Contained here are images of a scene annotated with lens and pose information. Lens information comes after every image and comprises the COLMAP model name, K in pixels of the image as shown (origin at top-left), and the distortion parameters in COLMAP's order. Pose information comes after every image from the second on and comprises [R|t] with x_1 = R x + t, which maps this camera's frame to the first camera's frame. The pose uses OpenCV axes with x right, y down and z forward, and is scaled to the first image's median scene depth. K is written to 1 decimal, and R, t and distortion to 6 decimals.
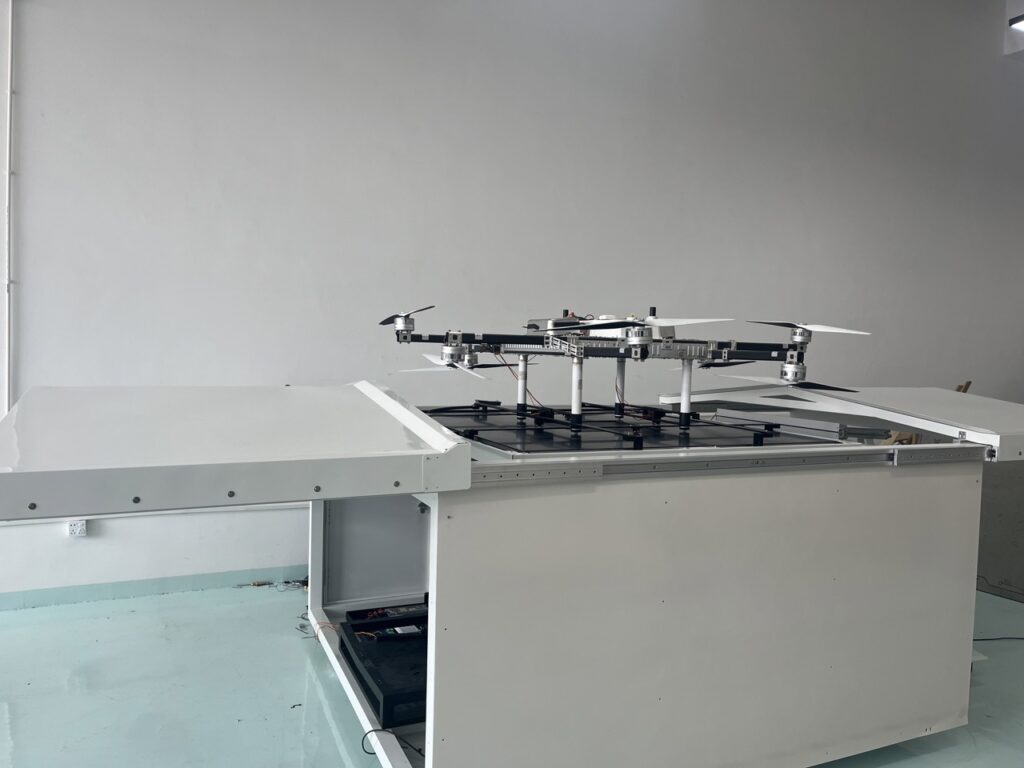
lens RADIAL K [[687.3, 0, 512.0], [0, 687.3, 384.0], [0, 0, 1]] dist [0.006239, -0.000595]
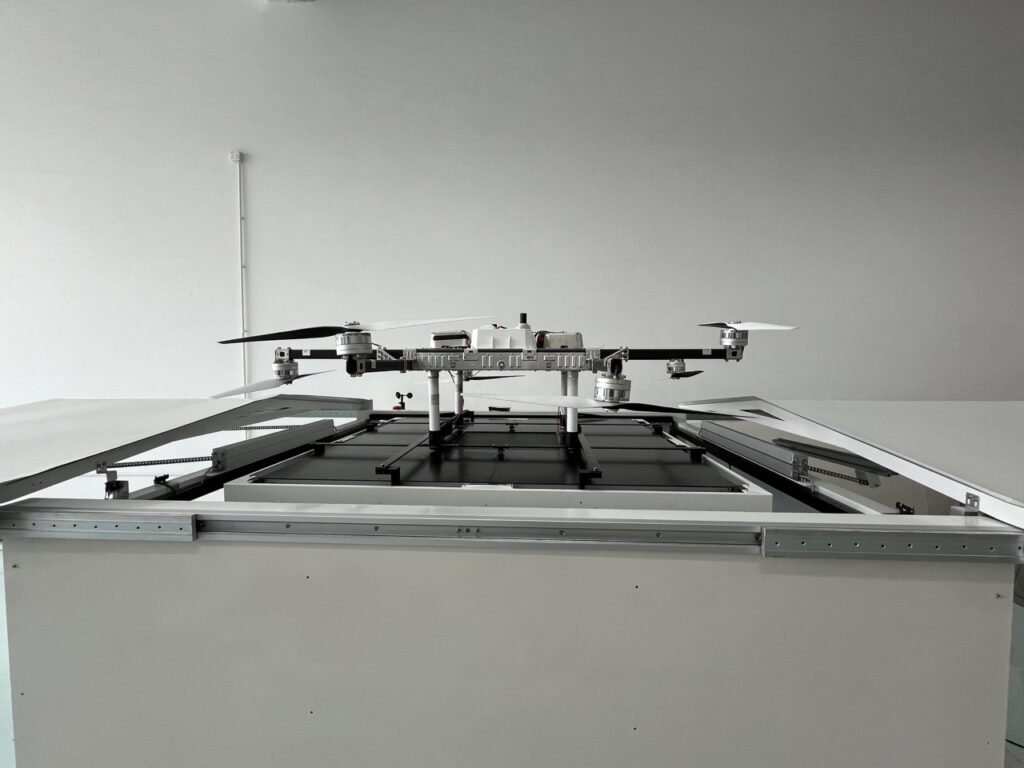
lens RADIAL K [[420.7, 0, 512.0], [0, 420.7, 384.0], [0, 0, 1]] dist [-0.003191, 0.000440]
pose [[0.904901, -0.004665, -0.425597, 0.436070], [0.002750, 0.999983, -0.005114, -0.017565], [0.425614, 0.003458, 0.904898, 0.507187]]
